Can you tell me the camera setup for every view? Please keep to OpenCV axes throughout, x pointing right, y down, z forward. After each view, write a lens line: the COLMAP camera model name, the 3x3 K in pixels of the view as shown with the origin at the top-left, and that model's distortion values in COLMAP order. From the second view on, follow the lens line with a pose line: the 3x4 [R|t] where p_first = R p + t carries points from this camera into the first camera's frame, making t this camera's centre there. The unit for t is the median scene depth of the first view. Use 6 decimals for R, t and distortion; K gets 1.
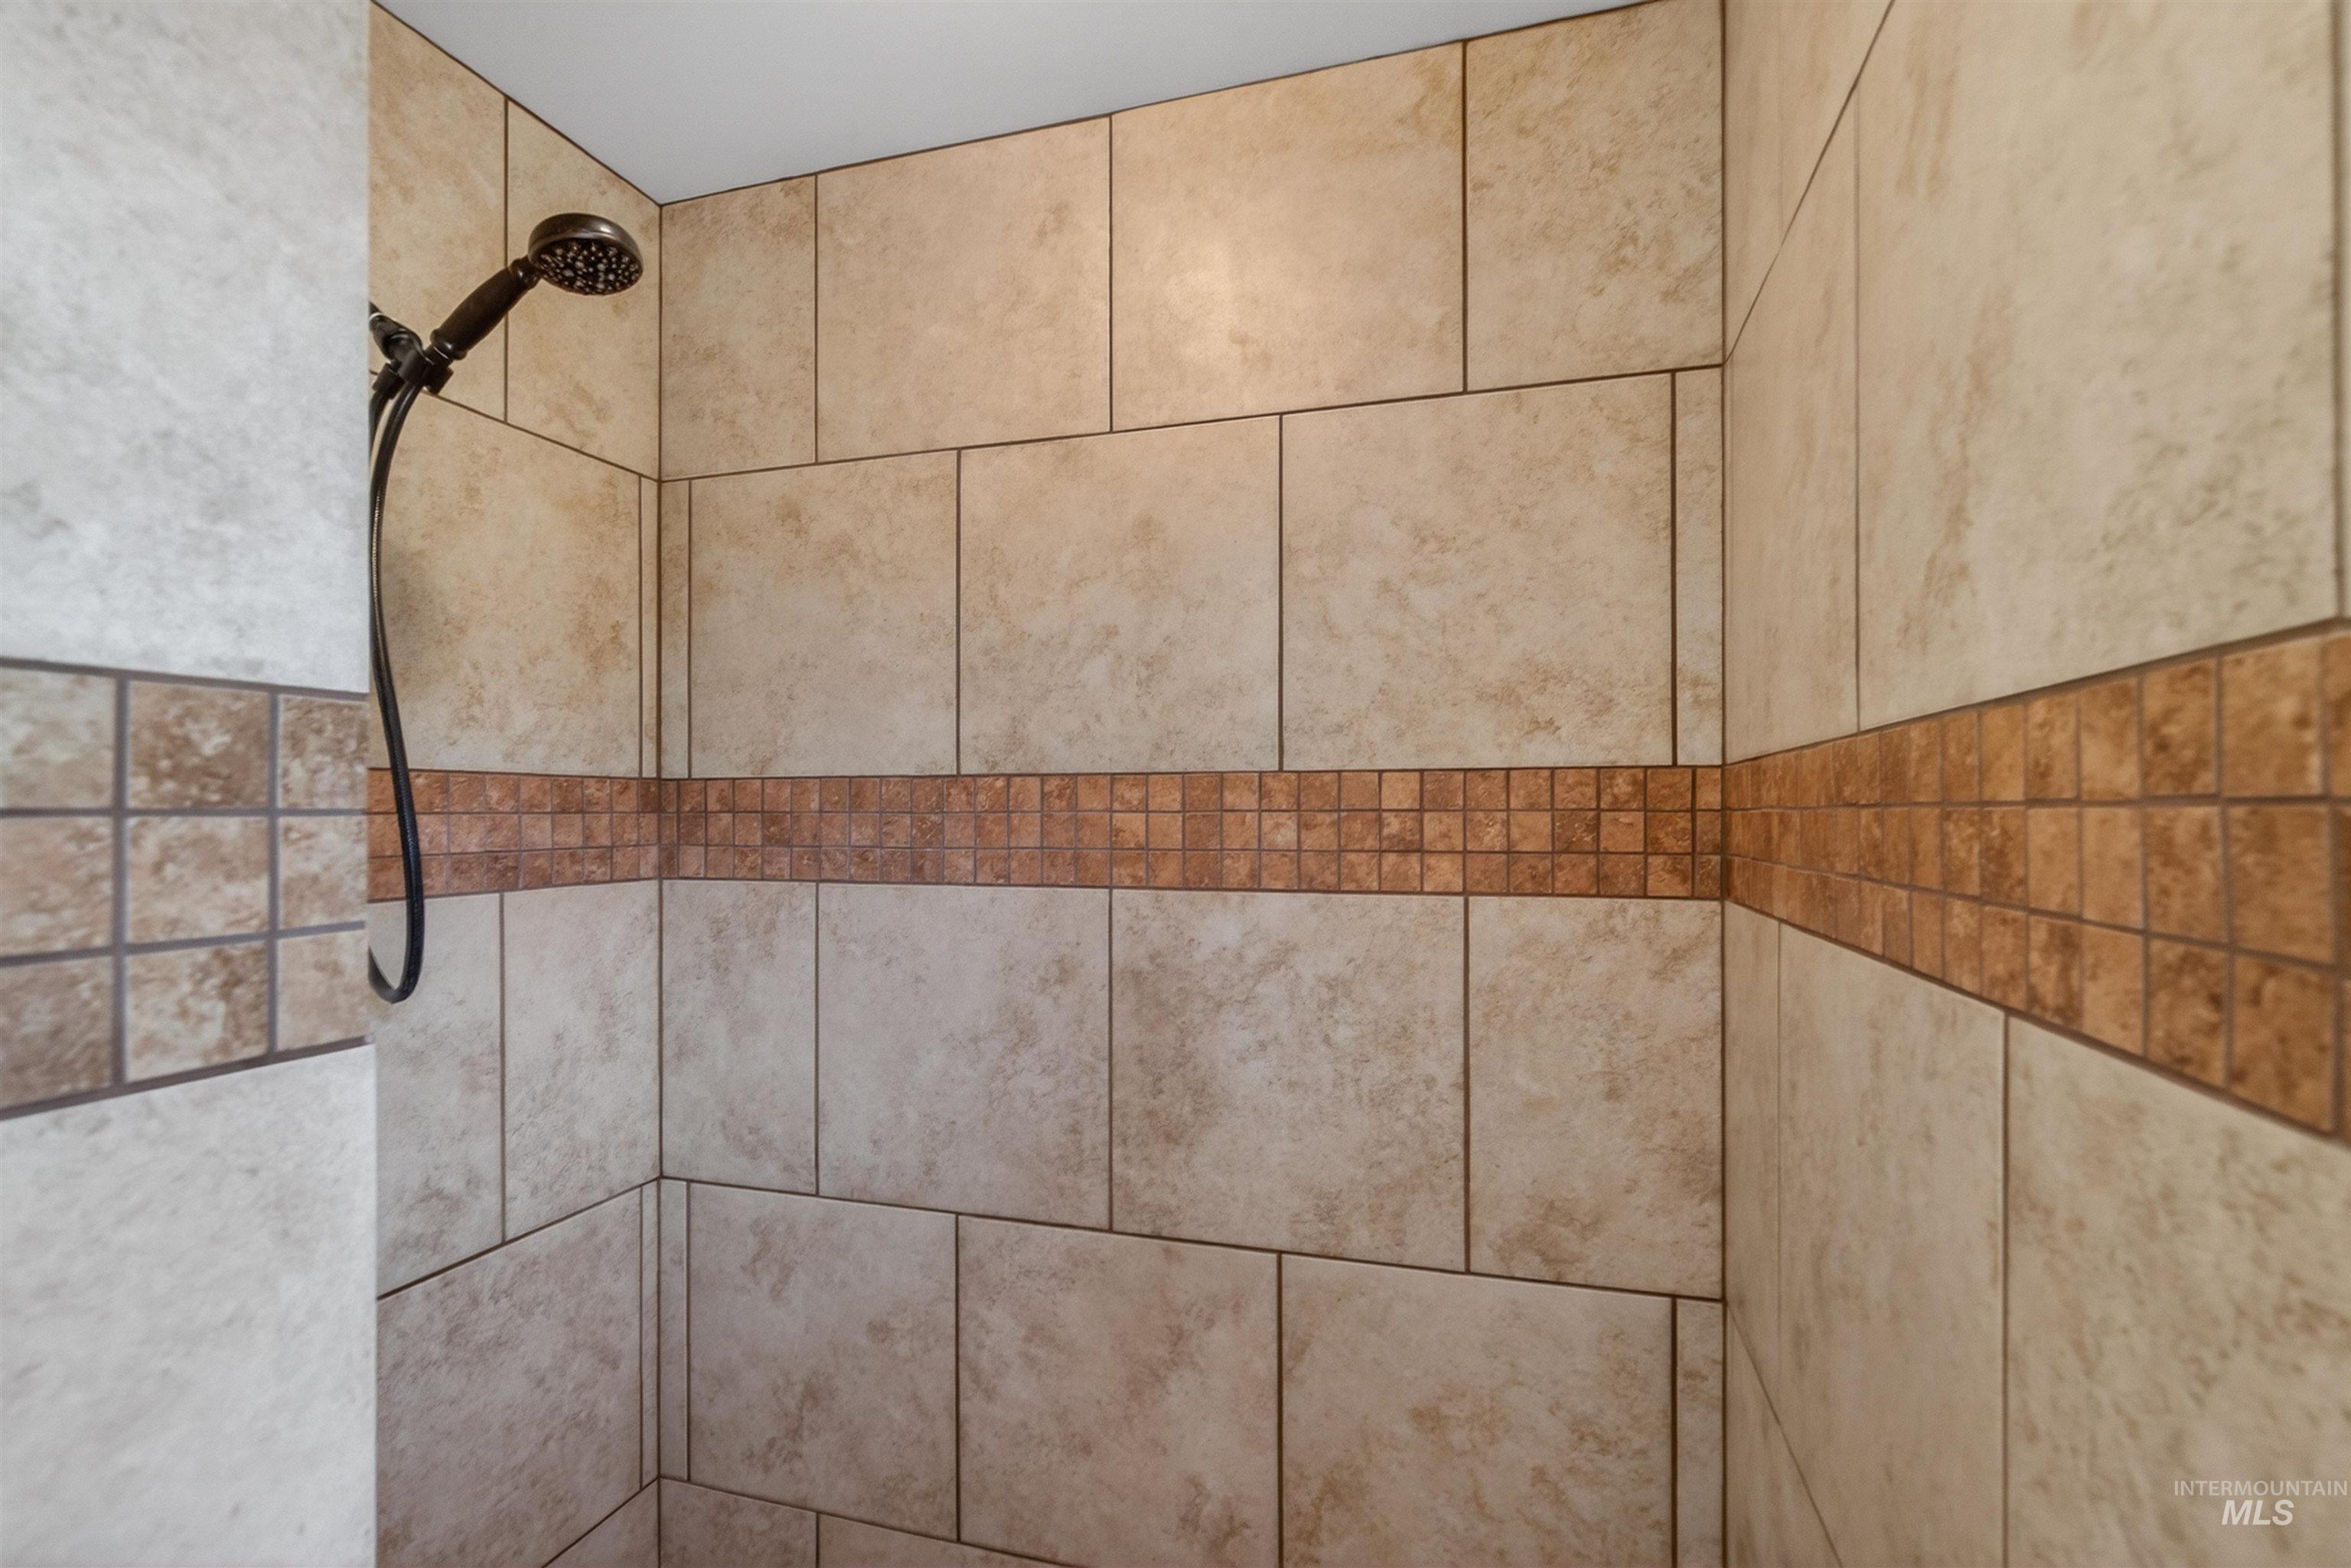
lens RADIAL K [[1085.0, 0, 1178.4], [0, 1085.0, 805.4], [0, 0, 1]] dist [0.007376, 0.001053]
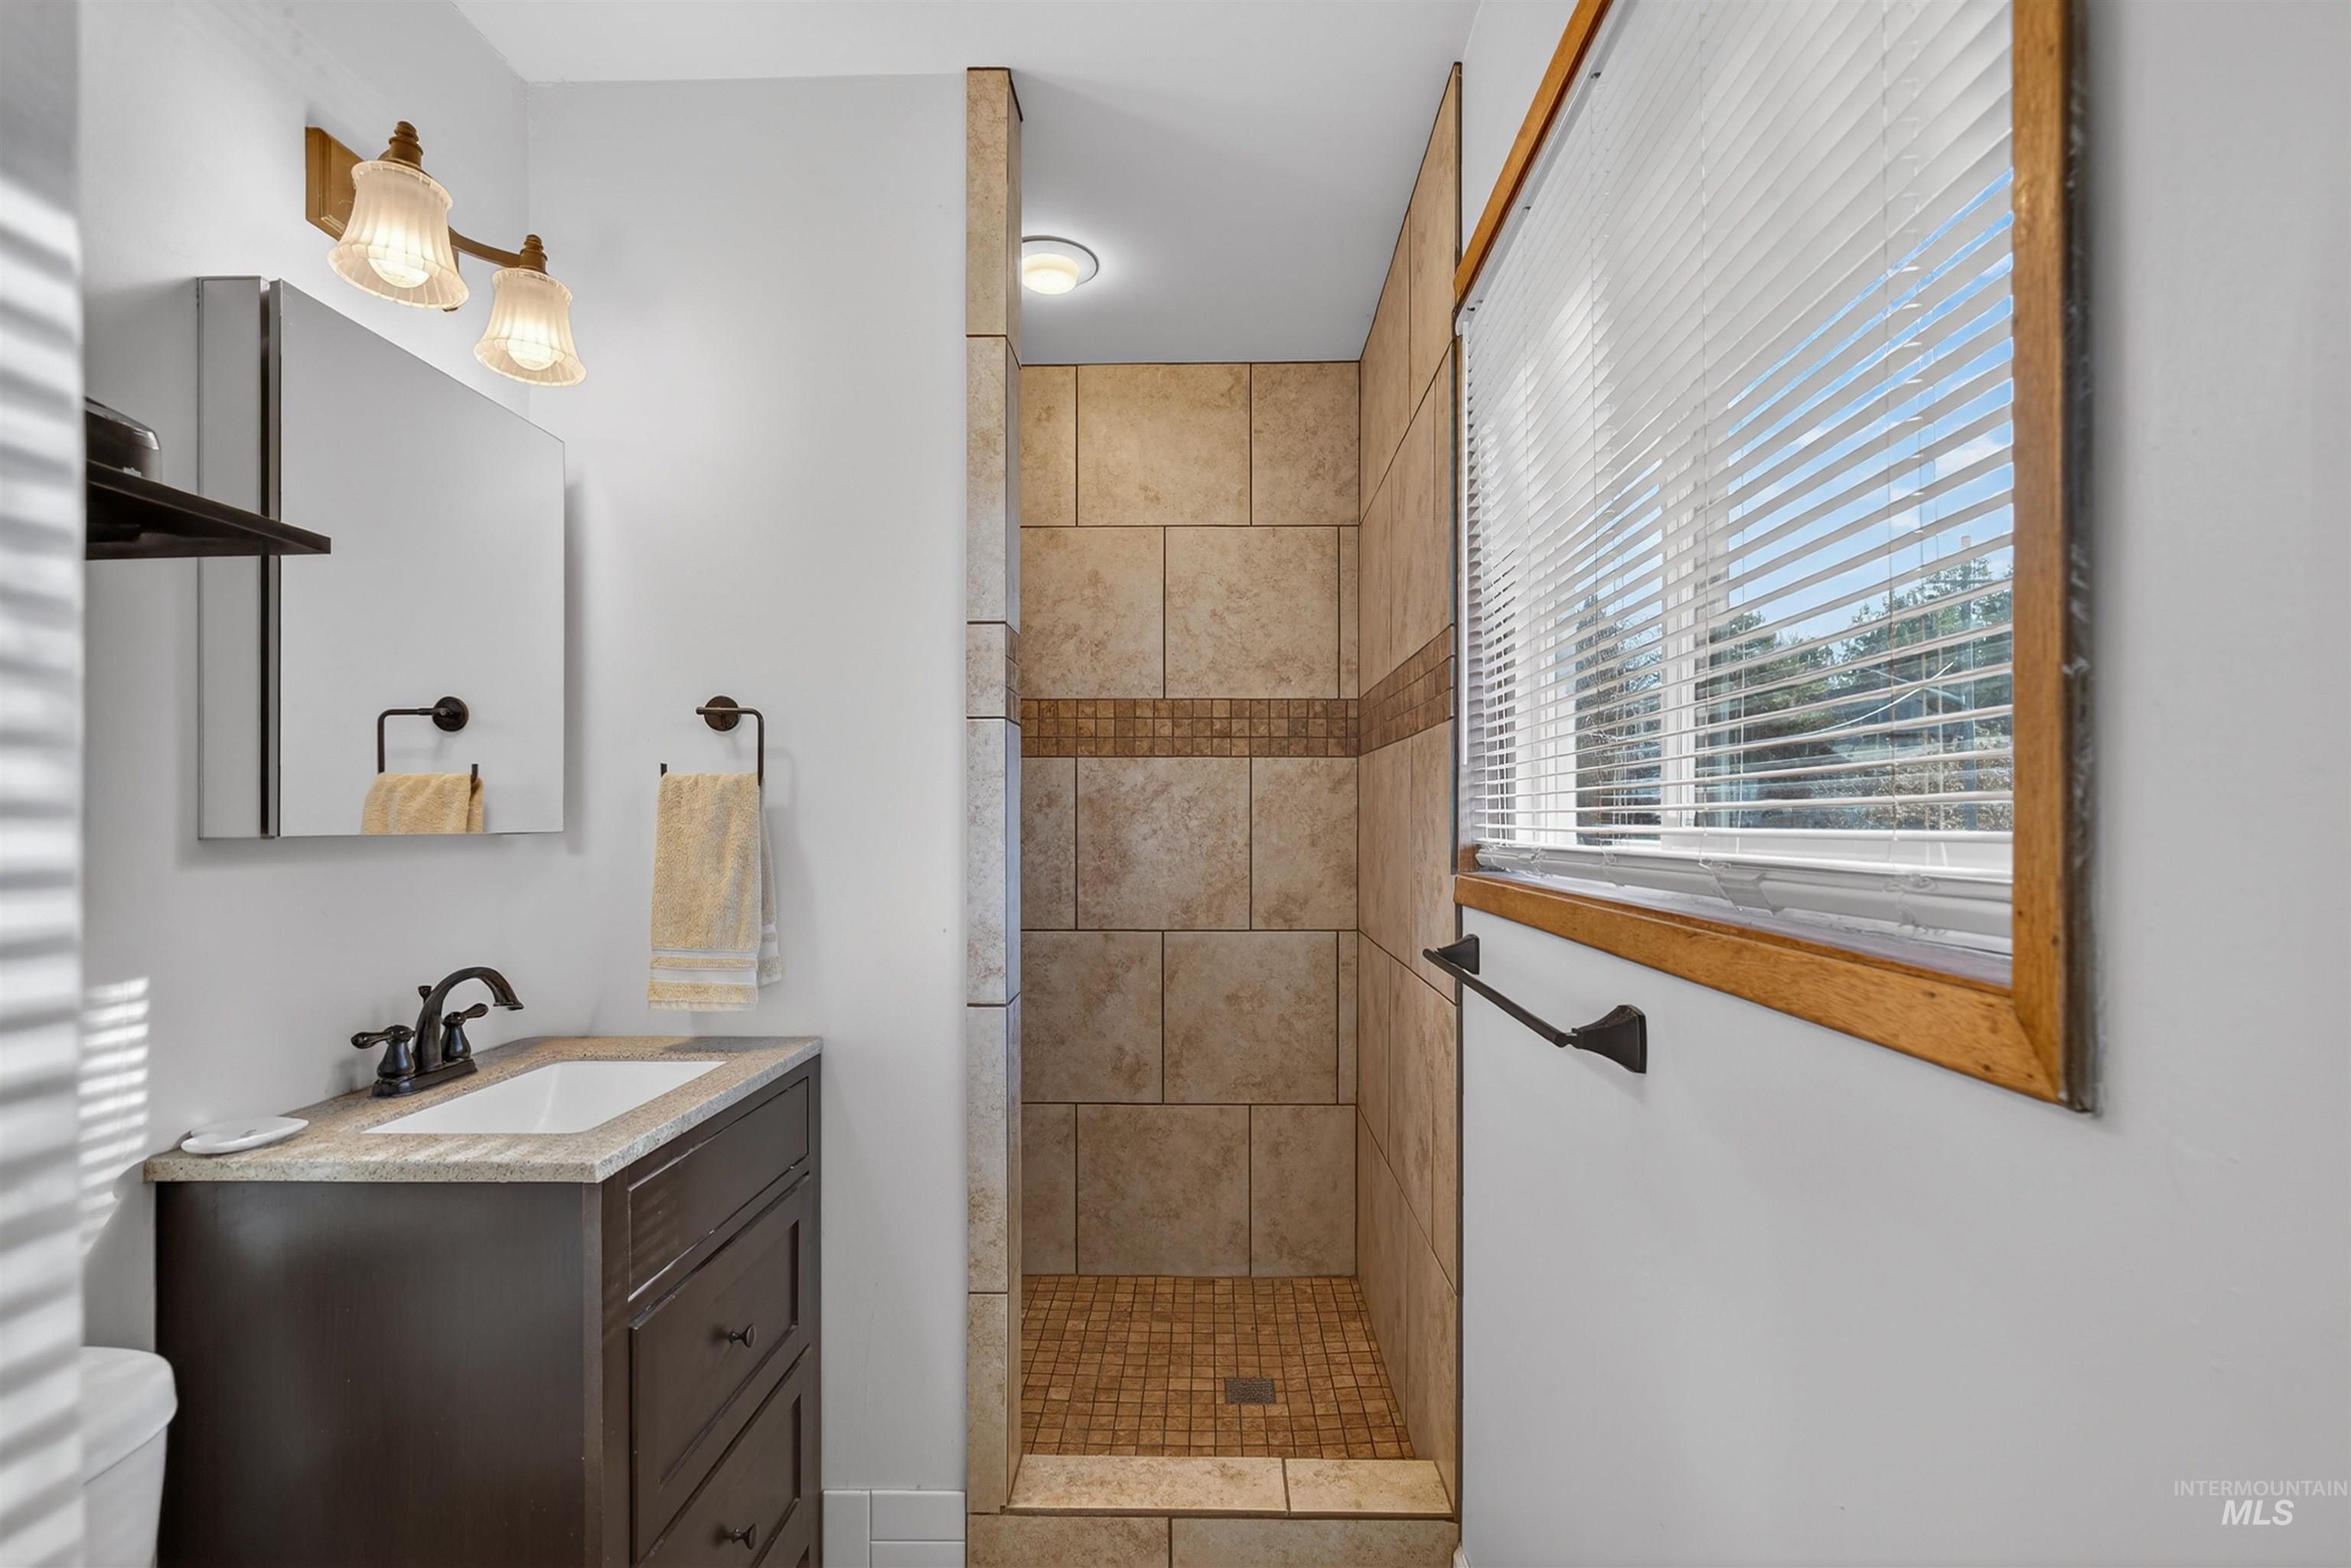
lens RADIAL K [[1085.0, 0, 1182.4], [0, 1085.0, 797.3], [0, 0, 1]] dist [0.007376, 0.001053]
pose [[0.962270, 0.007380, 0.271996, -0.442676], [-0.004767, 0.999936, -0.010266, 0.180499], [-0.272054, 0.008582, 0.962244, -1.019642]]
